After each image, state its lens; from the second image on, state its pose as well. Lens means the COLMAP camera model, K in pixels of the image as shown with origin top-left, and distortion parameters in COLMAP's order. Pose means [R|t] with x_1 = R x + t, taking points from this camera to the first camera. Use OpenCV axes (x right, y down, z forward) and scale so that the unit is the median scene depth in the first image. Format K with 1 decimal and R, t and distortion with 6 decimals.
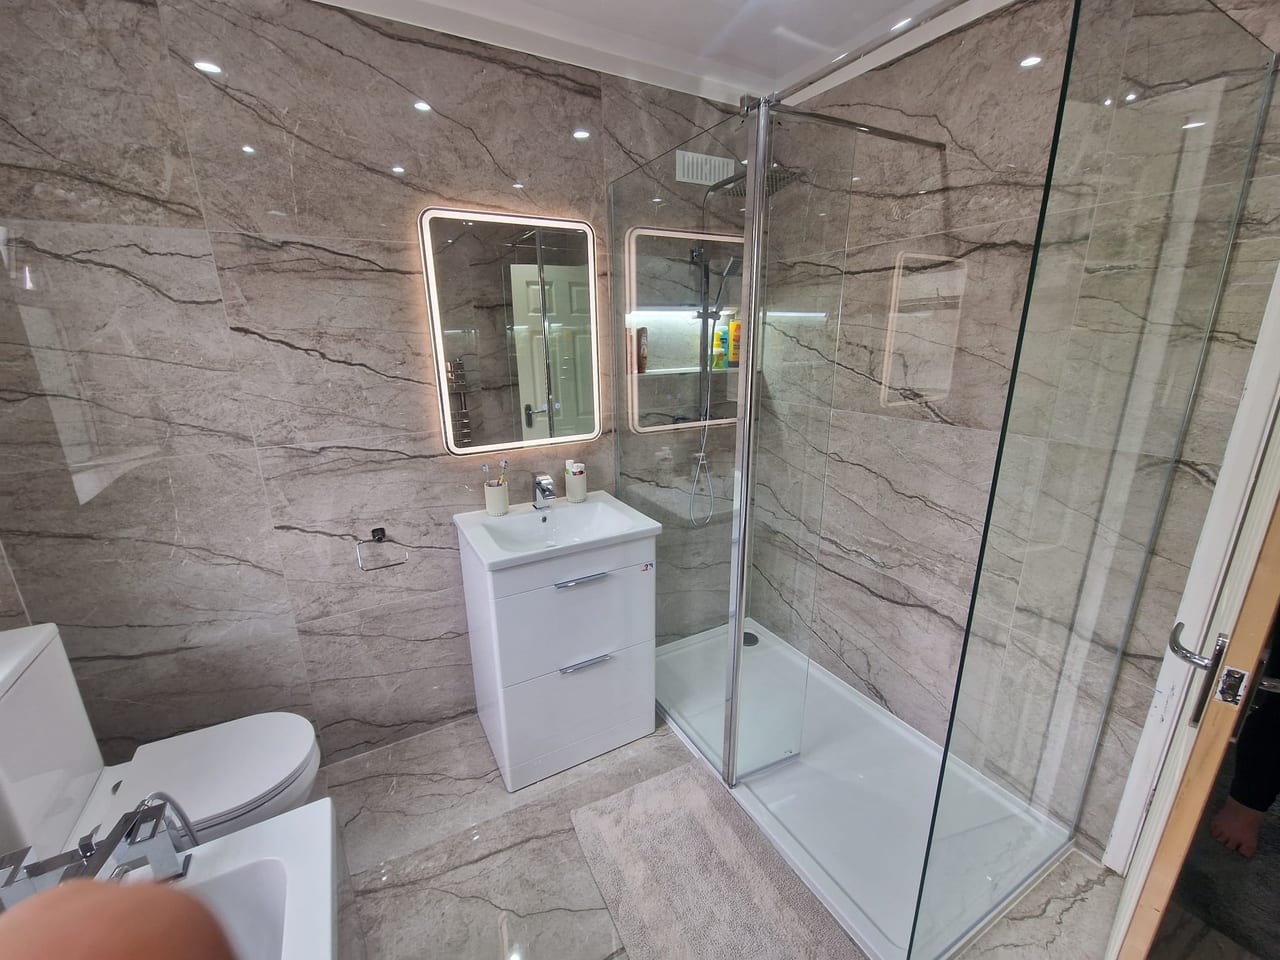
lens RADIAL K [[524.0, 0, 637.2], [0, 524.0, 482.5], [0, 0, 1]] dist [0.001441, -0.000707]
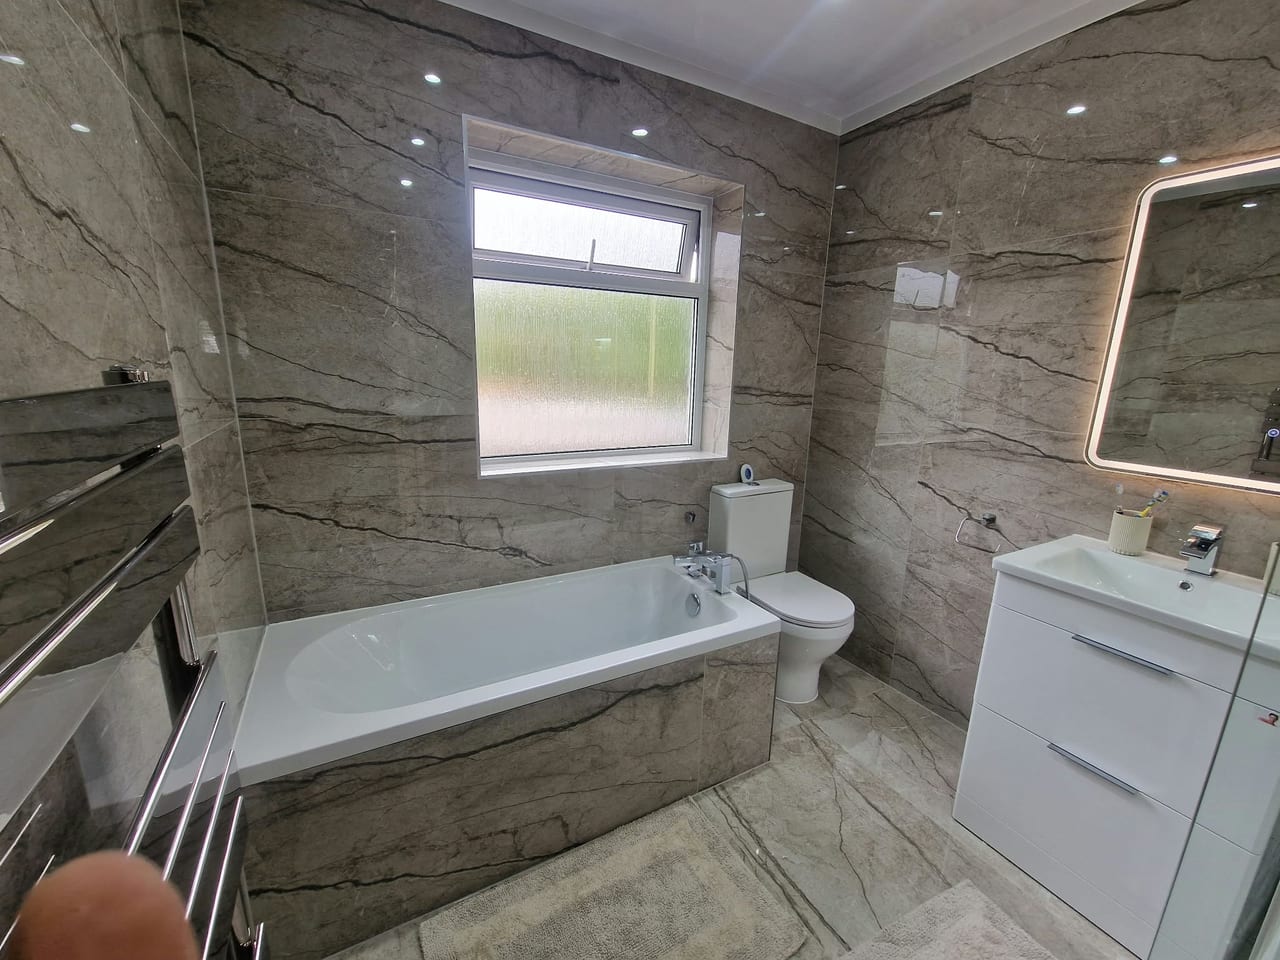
lens RADIAL K [[524.0, 0, 636.2], [0, 524.0, 481.5], [0, 0, 1]] dist [0.001441, -0.000707]
pose [[-0.004734, 0.232058, -0.972691, 0.554857], [-0.298568, 0.928006, 0.222850, 0.005192], [0.954377, 0.291469, 0.064892, 0.253974]]
